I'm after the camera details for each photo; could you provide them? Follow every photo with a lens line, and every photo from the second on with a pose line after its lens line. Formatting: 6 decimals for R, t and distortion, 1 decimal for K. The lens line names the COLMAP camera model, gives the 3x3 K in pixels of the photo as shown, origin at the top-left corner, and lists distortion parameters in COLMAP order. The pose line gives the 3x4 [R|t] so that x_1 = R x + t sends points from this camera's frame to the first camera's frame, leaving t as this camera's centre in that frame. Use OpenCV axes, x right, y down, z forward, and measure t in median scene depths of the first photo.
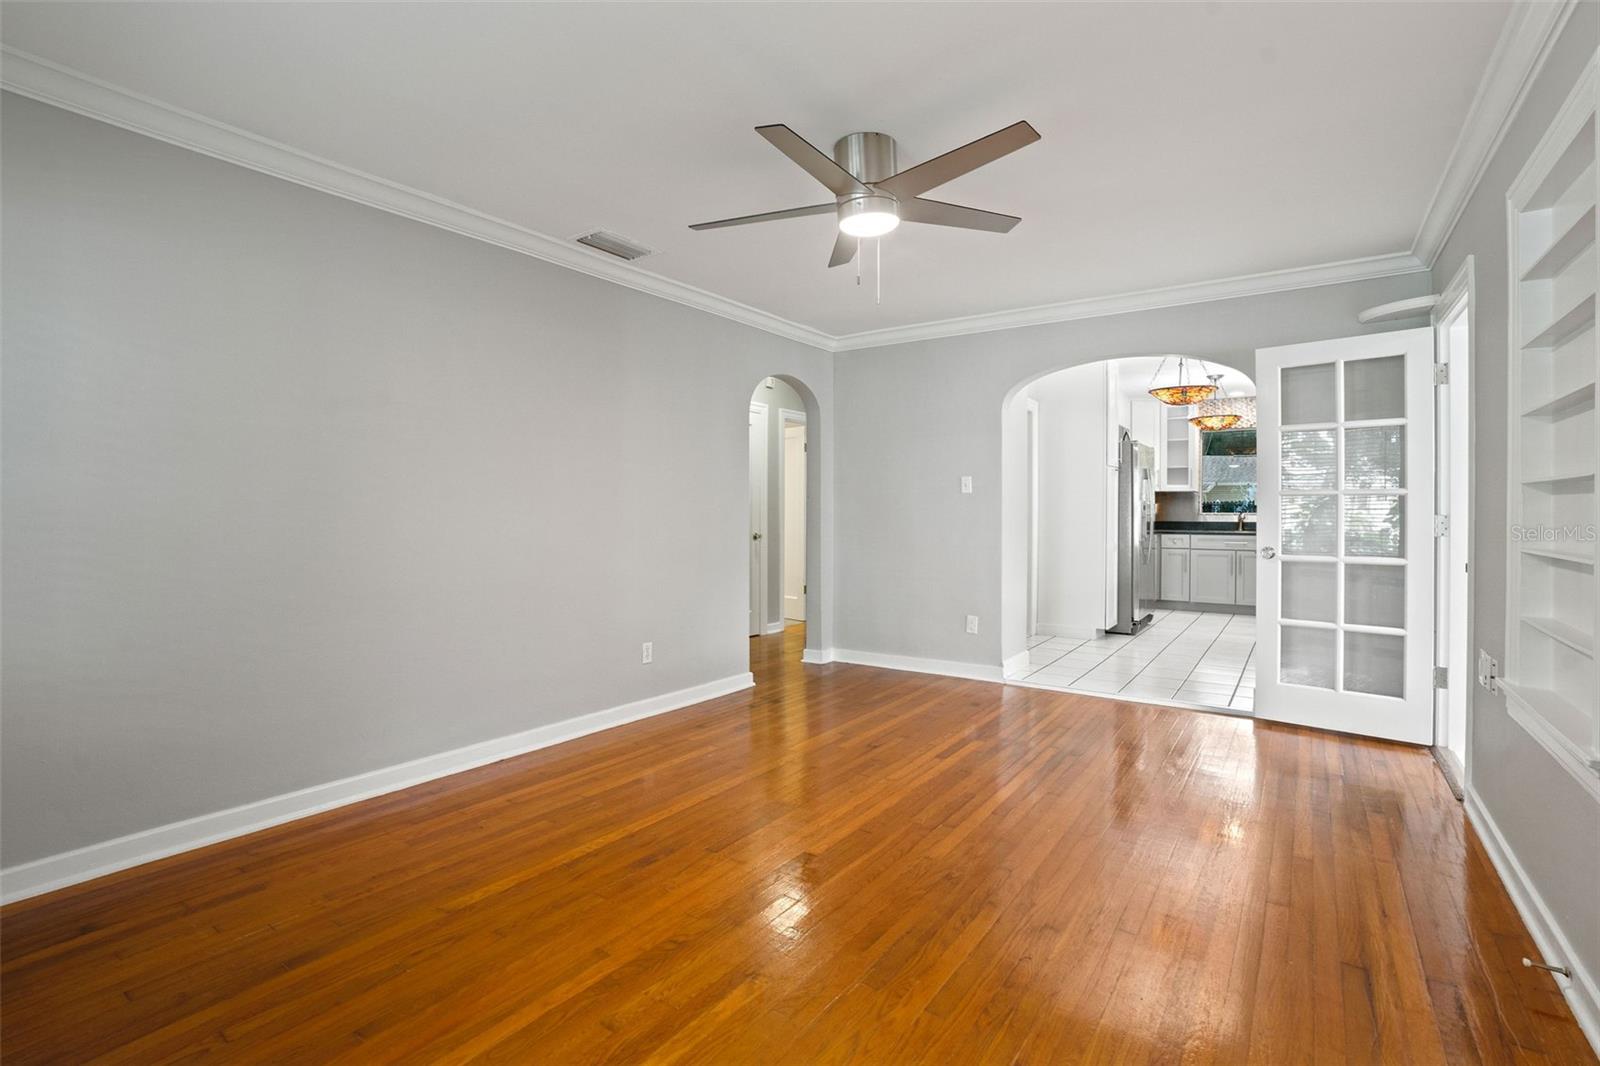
lens RADIAL K [[746.8, 0, 812.9], [0, 746.8, 520.0], [0, 0, 1]] dist [-0.038036, 0.006898]
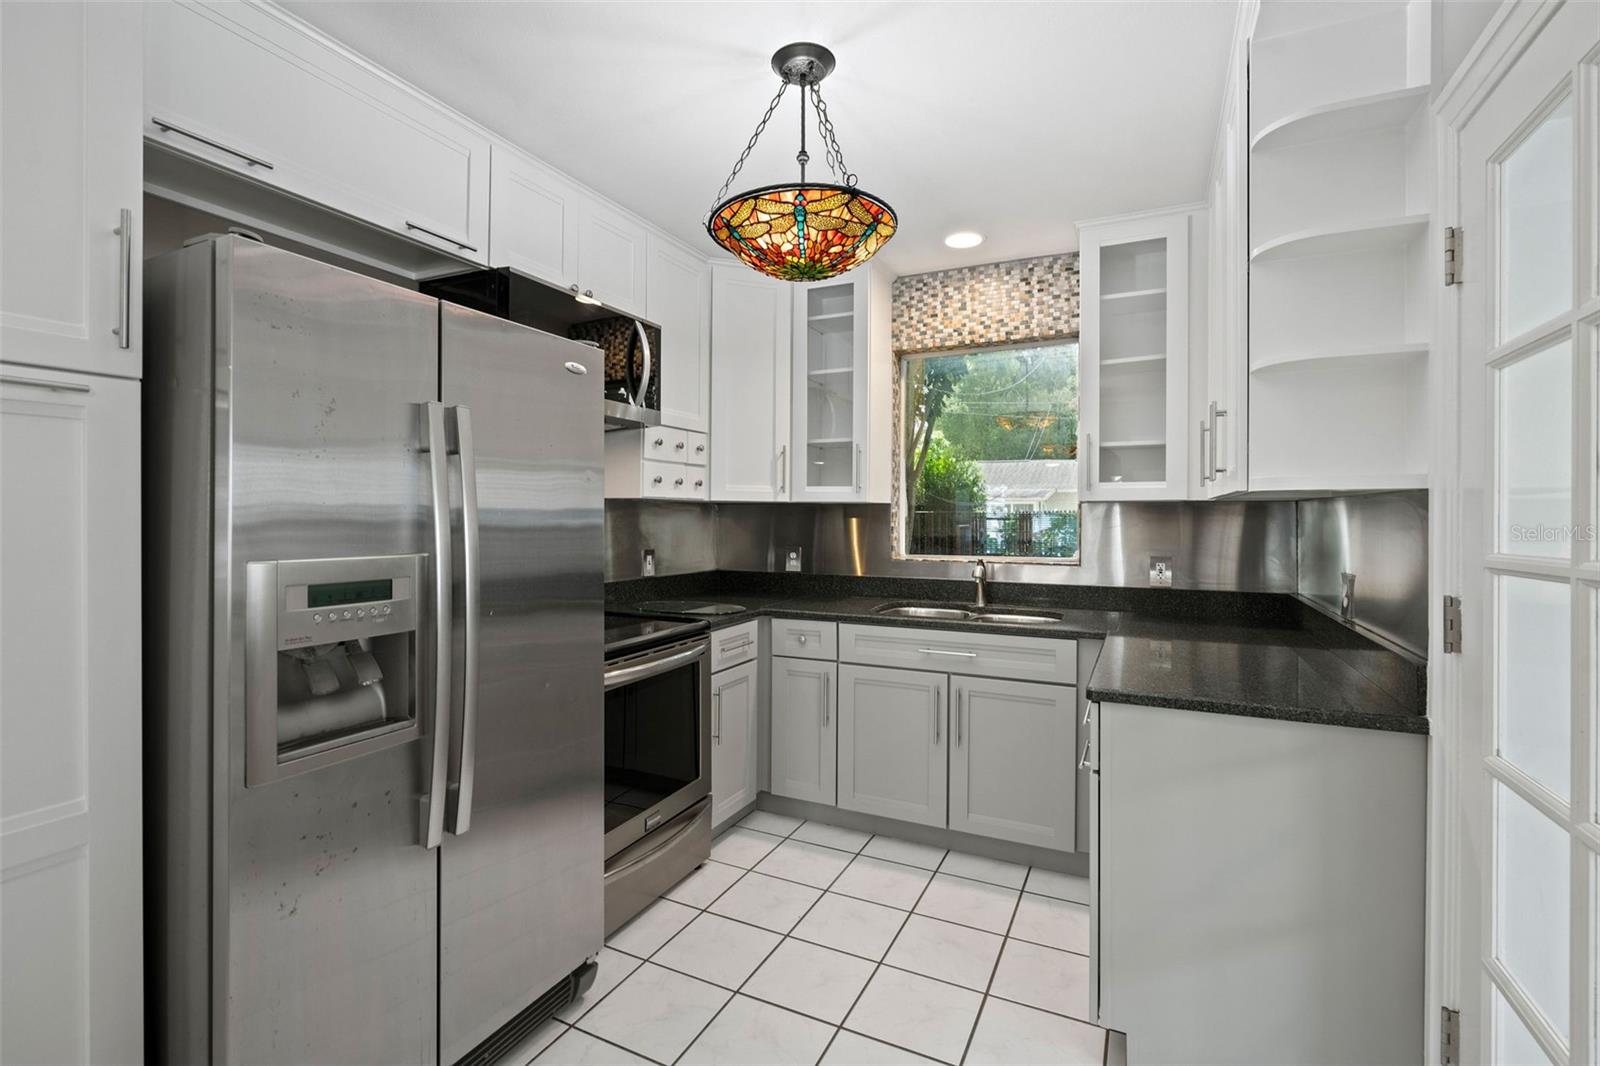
lens RADIAL K [[728.4, 0, 797.6], [0, 728.4, 515.6], [0, 0, 1]] dist [-0.004156, -0.000864]
pose [[0.992052, 0.001593, 0.125819, 0.607964], [-0.000297, 0.999947, -0.010316, -0.039666], [-0.125828, 0.010197, 0.992000, 0.883450]]
